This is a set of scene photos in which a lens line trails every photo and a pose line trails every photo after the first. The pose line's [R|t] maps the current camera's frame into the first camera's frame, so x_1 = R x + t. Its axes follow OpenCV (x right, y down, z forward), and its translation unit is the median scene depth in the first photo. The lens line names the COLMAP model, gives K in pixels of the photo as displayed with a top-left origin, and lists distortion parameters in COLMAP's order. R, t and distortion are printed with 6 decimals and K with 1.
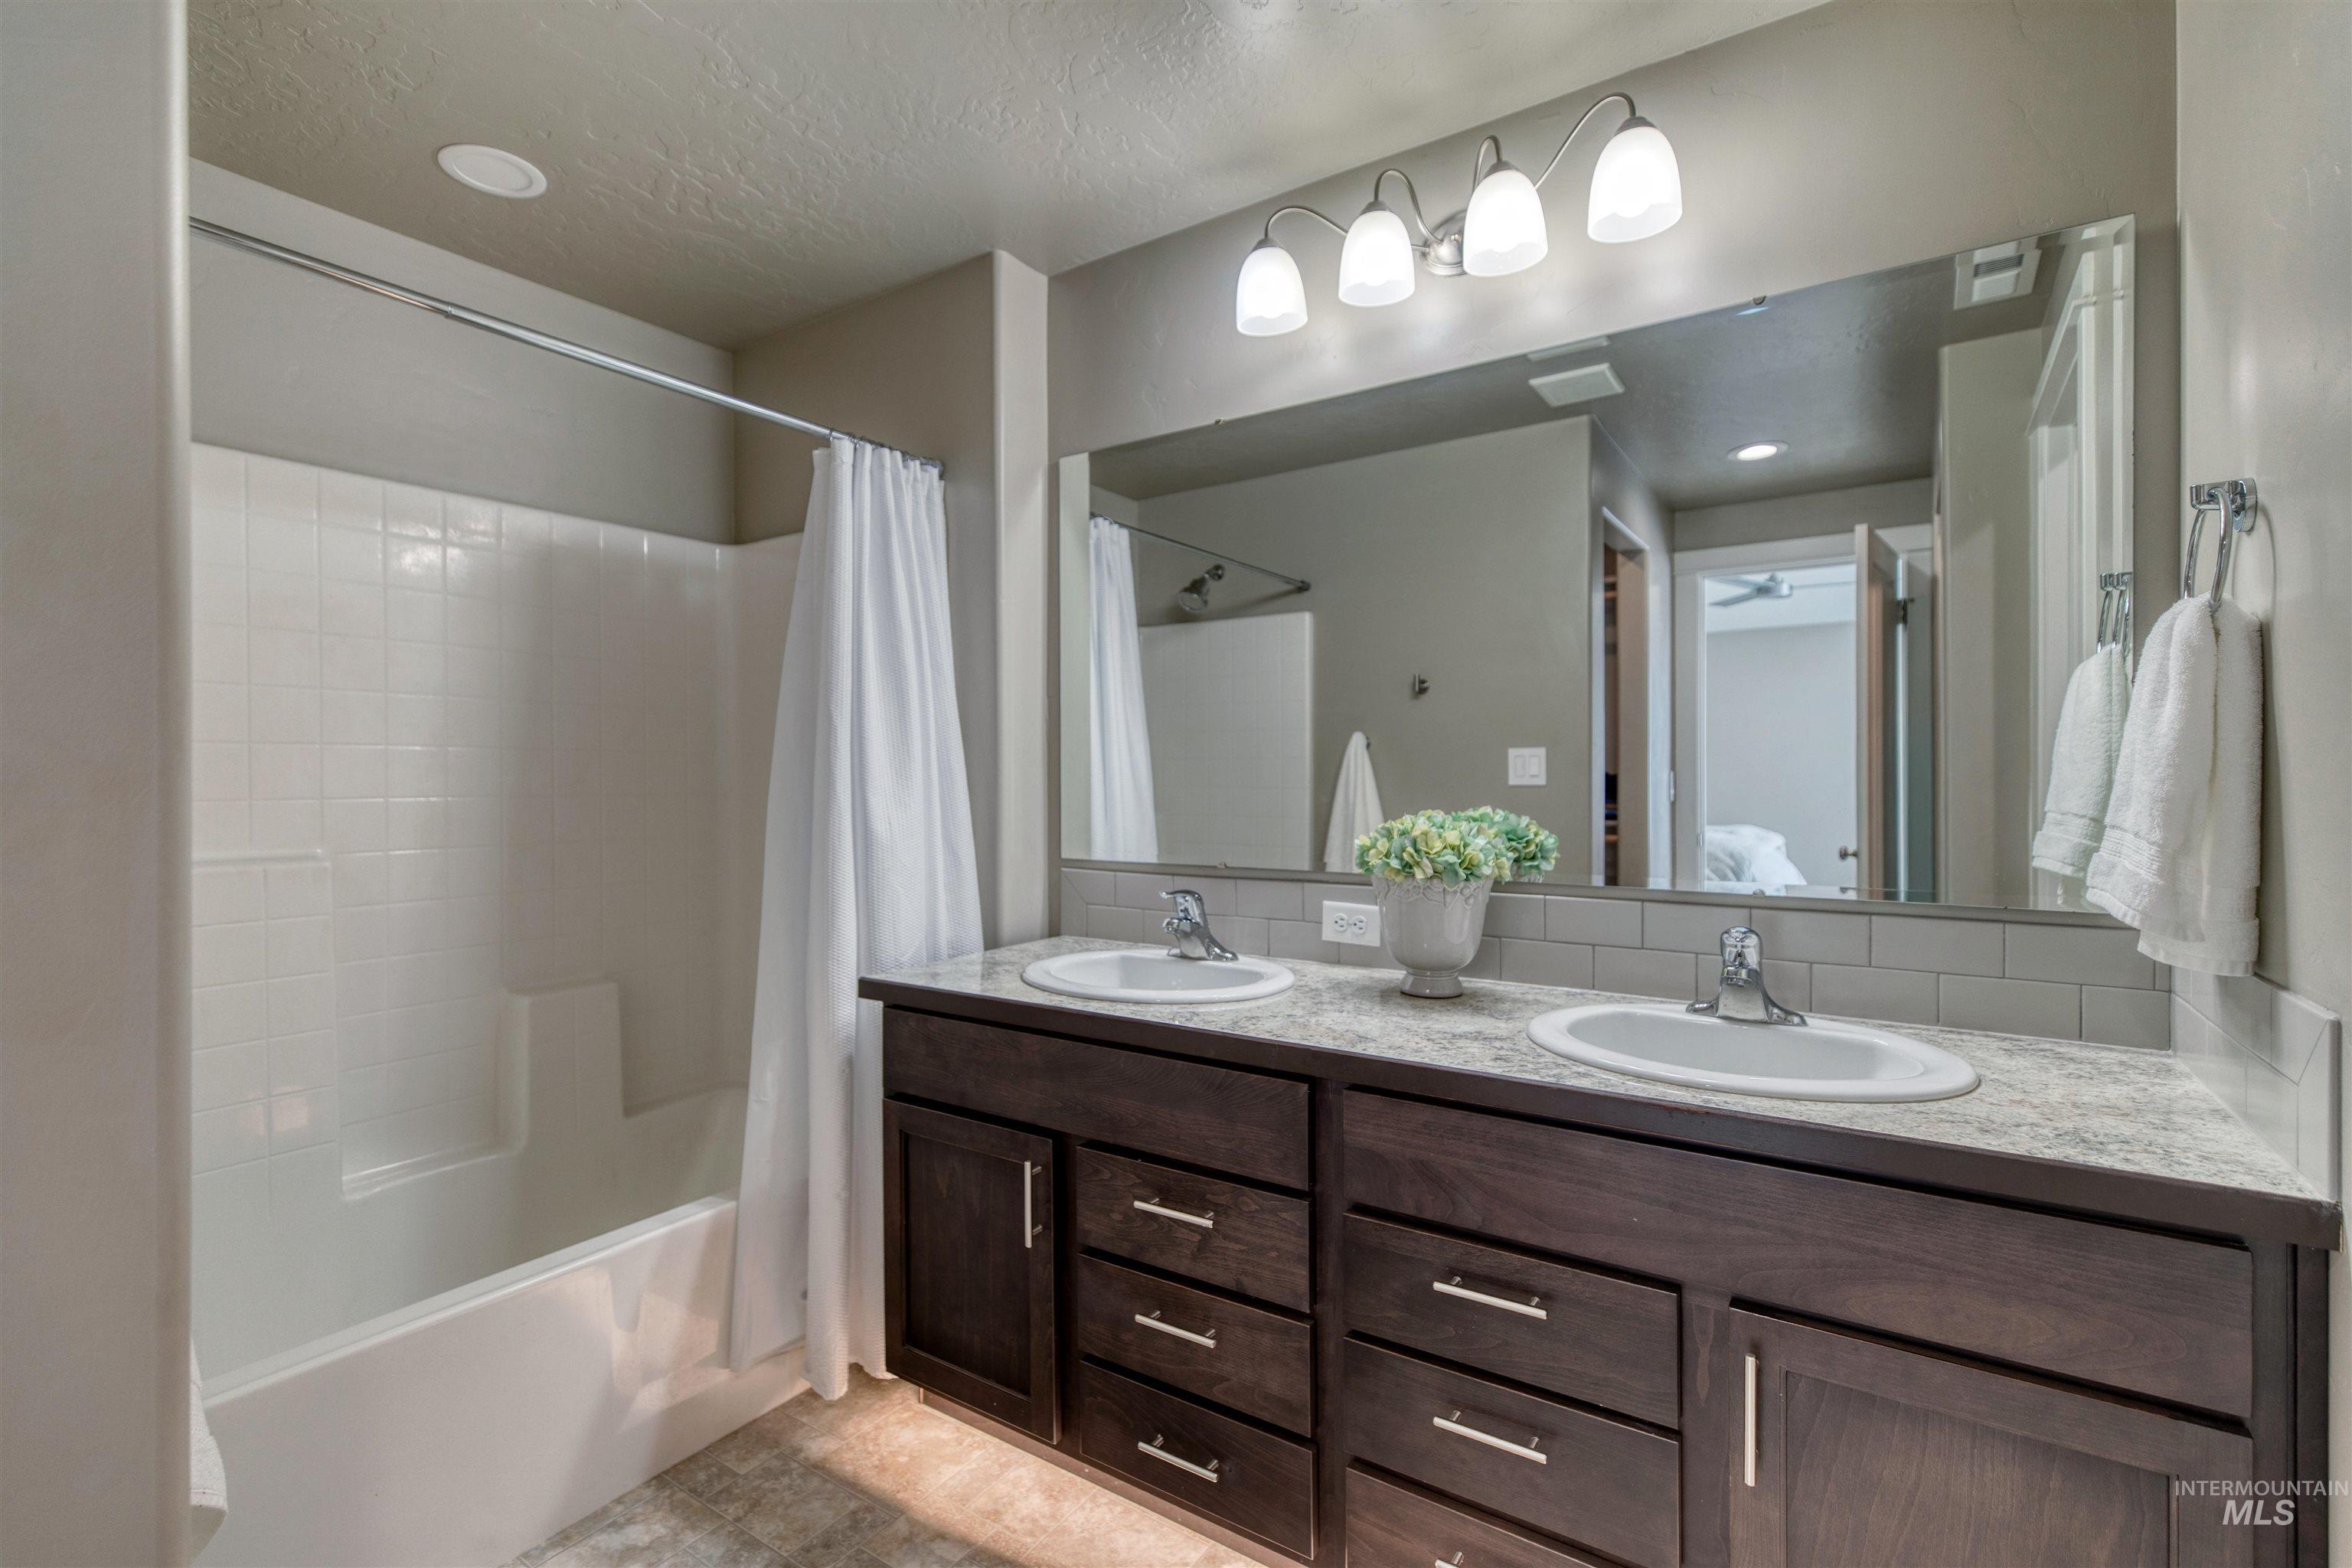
lens RADIAL K [[1058.3, 0, 1165.5], [0, 1058.3, 783.8], [0, 0, 1]] dist [0.006400, -0.000439]
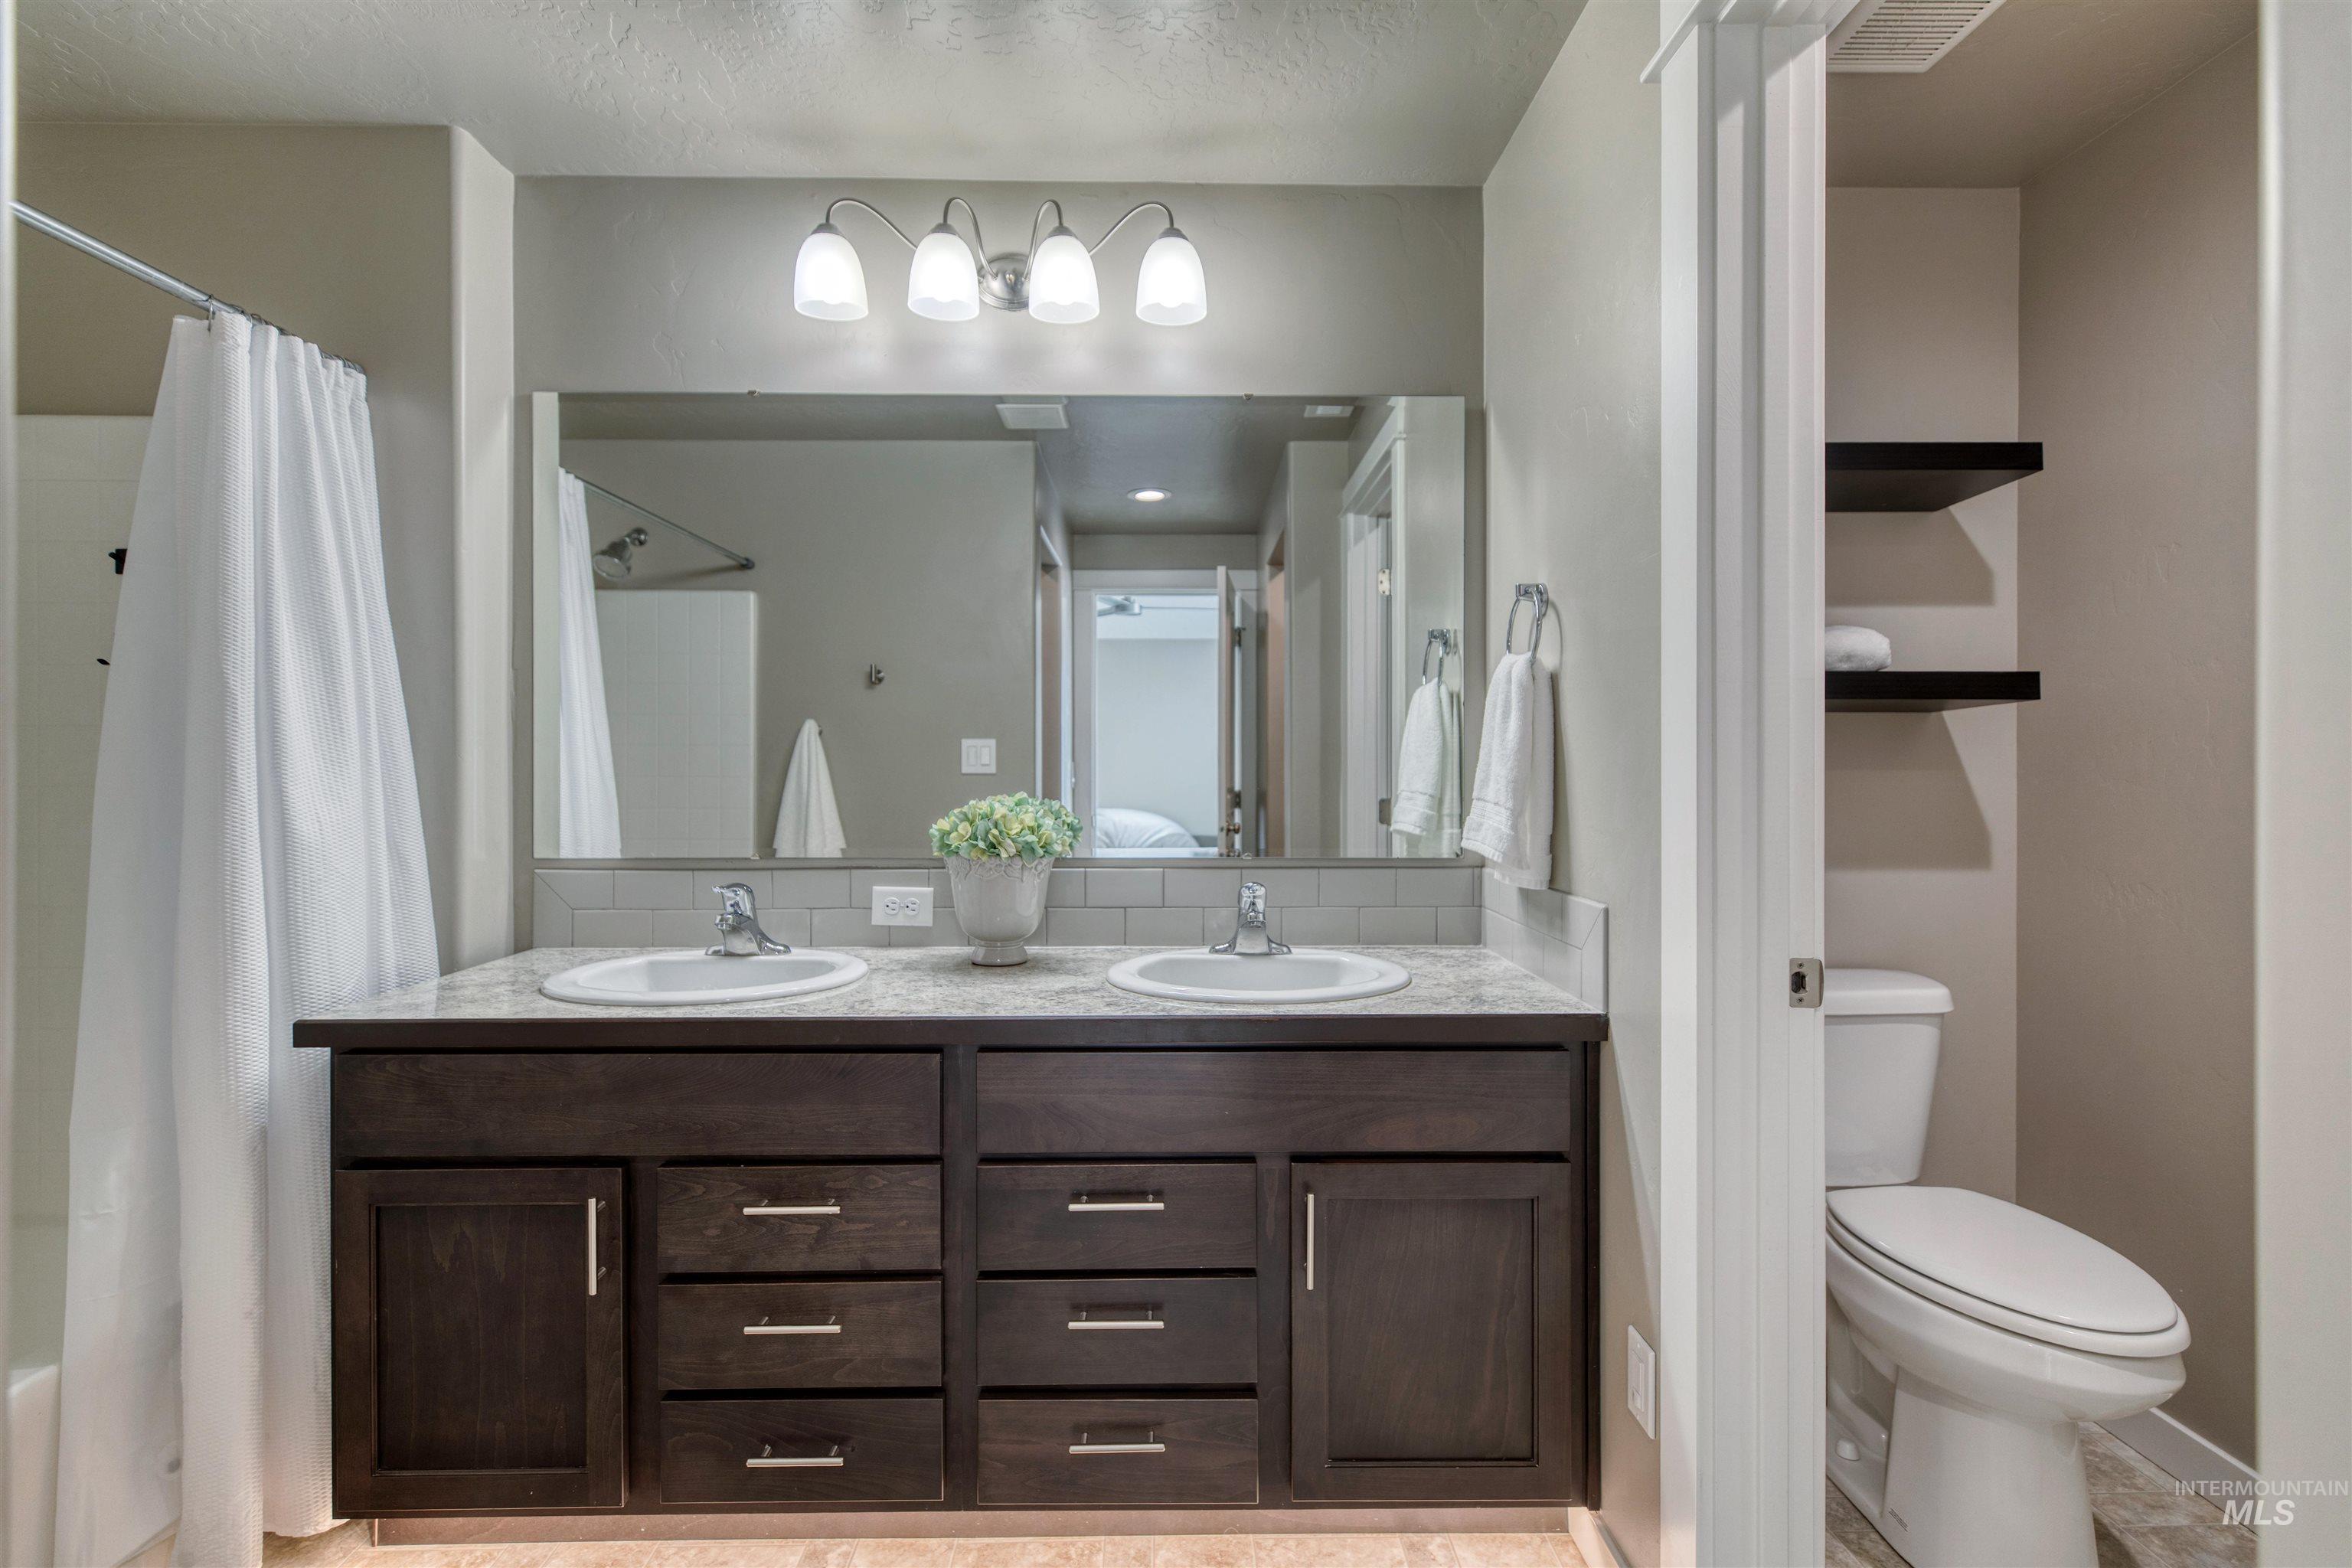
lens RADIAL K [[1058.3, 0, 1175.2], [0, 1058.3, 774.1], [0, 0, 1]] dist [0.006400, -0.000439]
pose [[0.819989, -0.001092, 0.572379, -0.215292], [-0.000098, 0.999998, 0.002049, 0.000656], [-0.572380, -0.001736, 0.819987, -0.004165]]
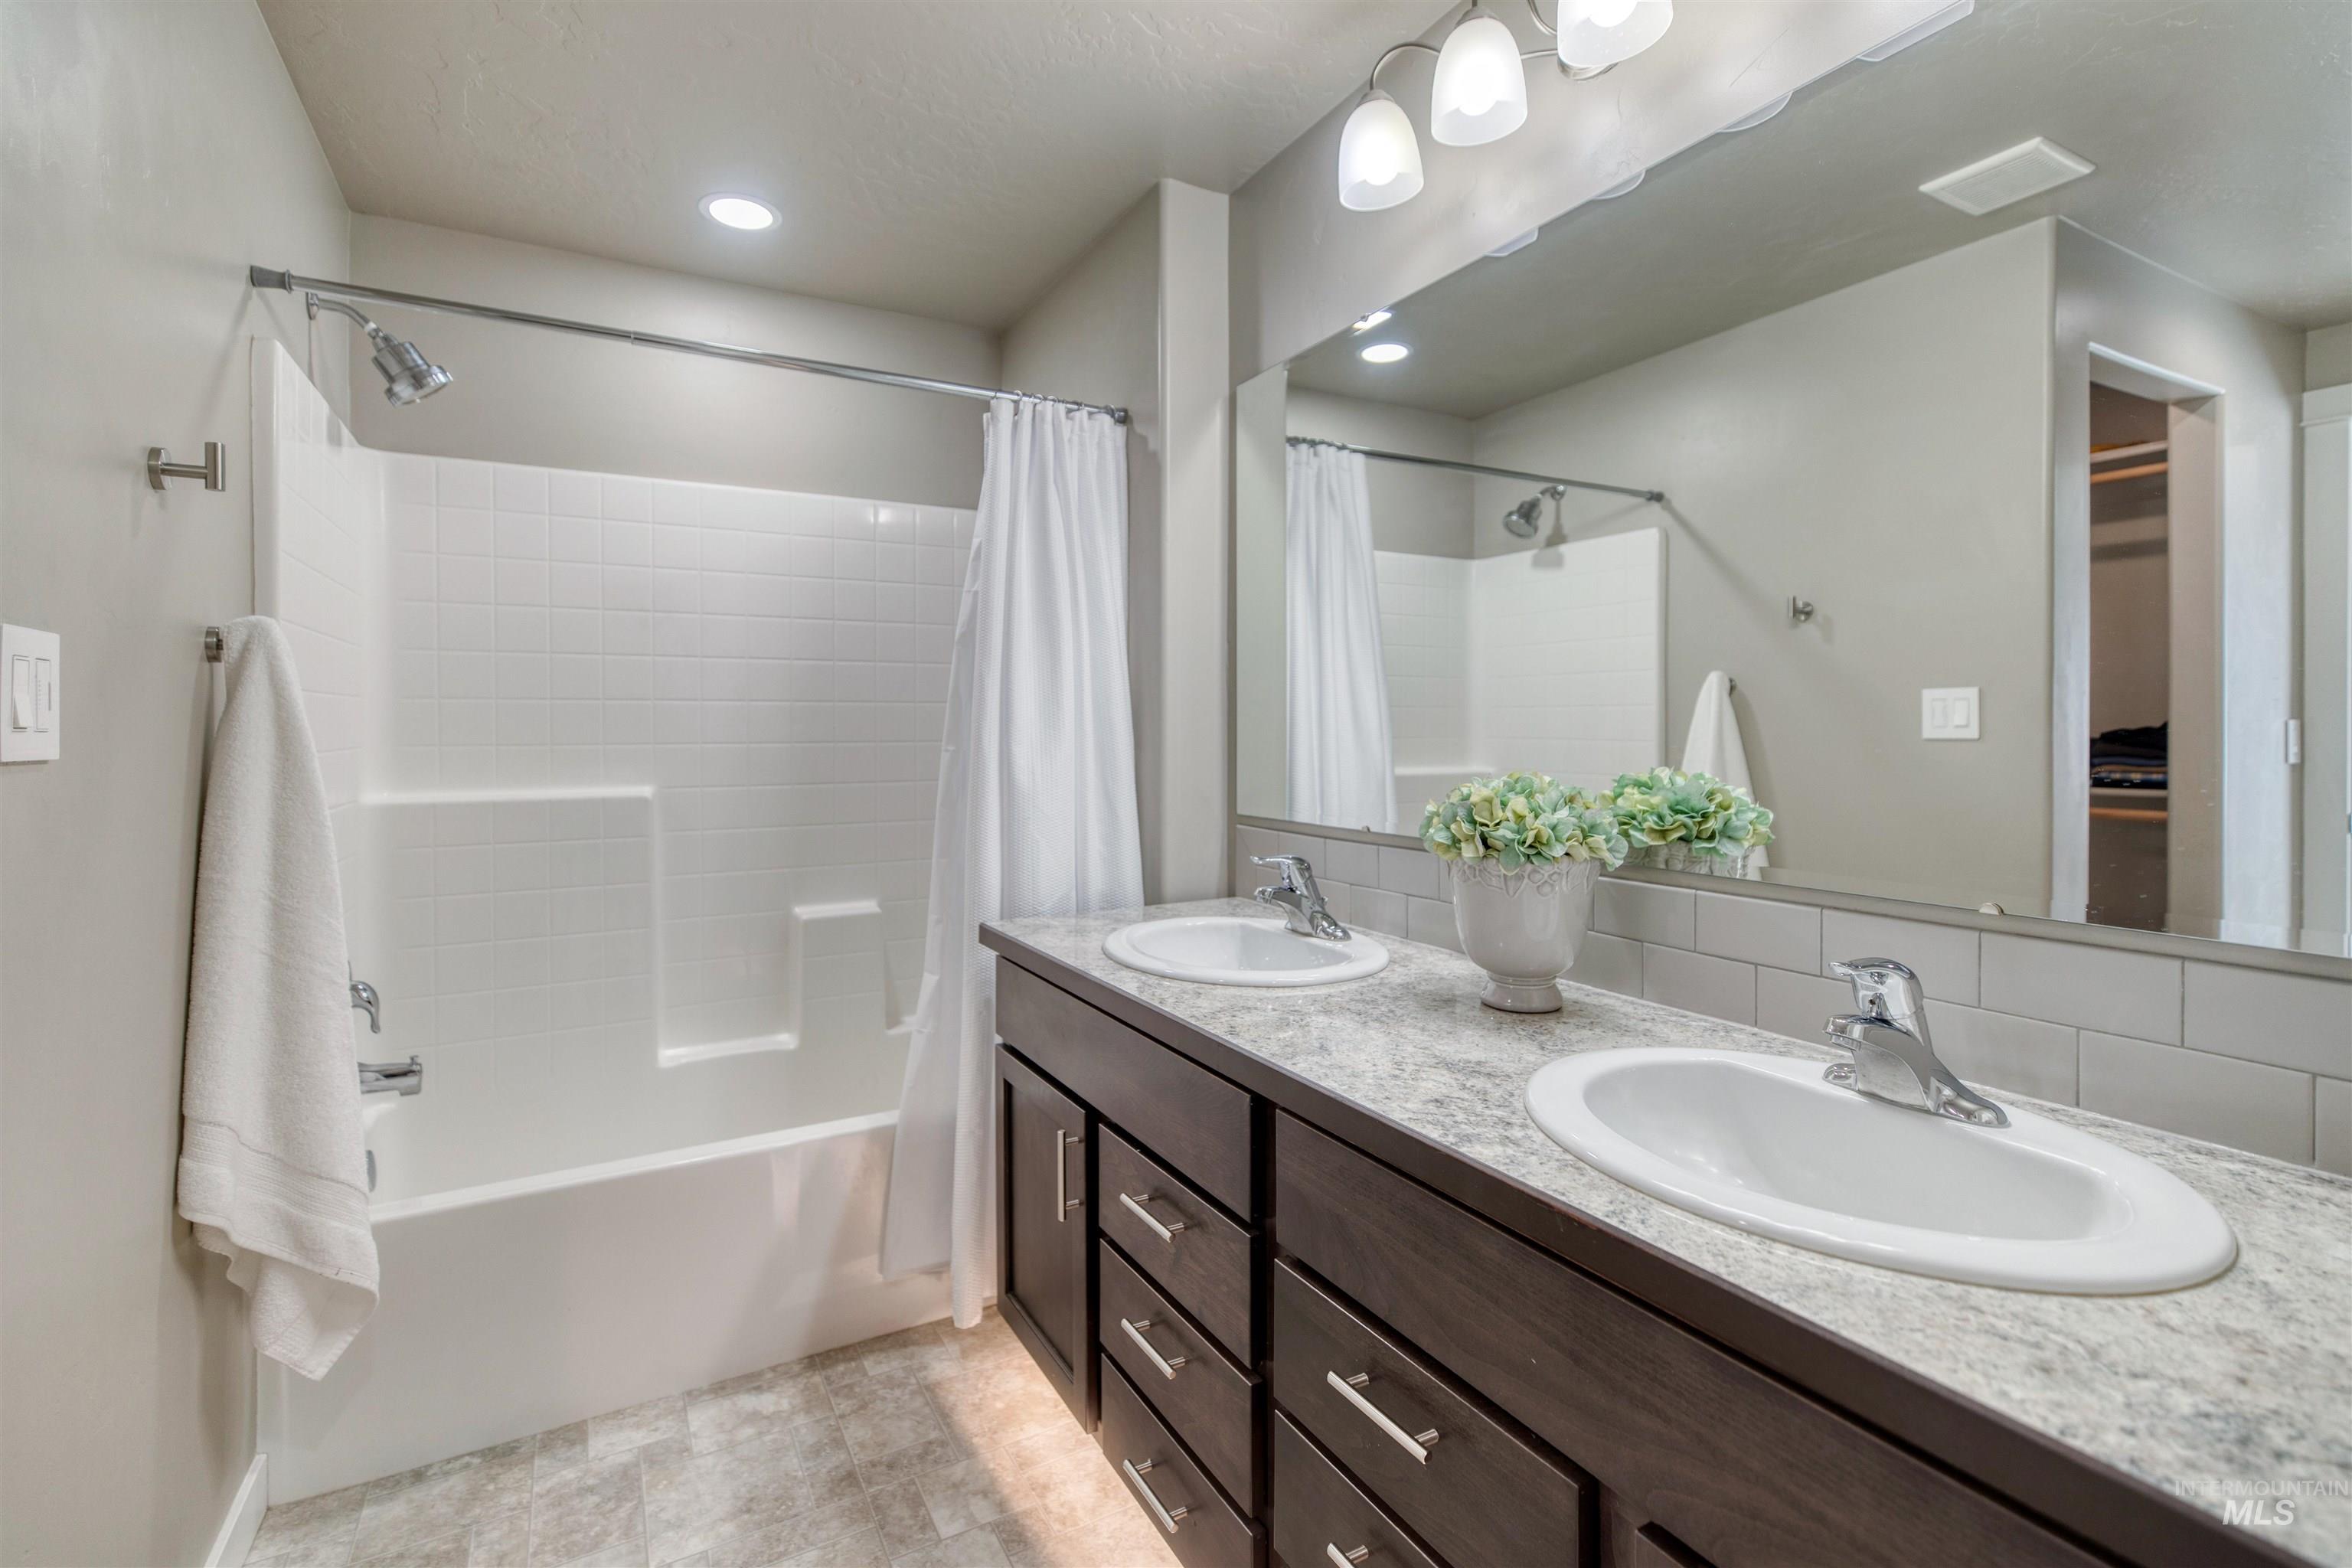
lens RADIAL K [[1058.3, 0, 1162.3], [0, 1058.3, 743.2], [0, 0, 1]] dist [0.006400, -0.000439]
pose [[0.893785, 0.004020, -0.448477, 0.344666], [-0.000733, 0.999972, 0.007503, -0.000384], [0.448495, -0.006377, 0.893763, 0.172951]]
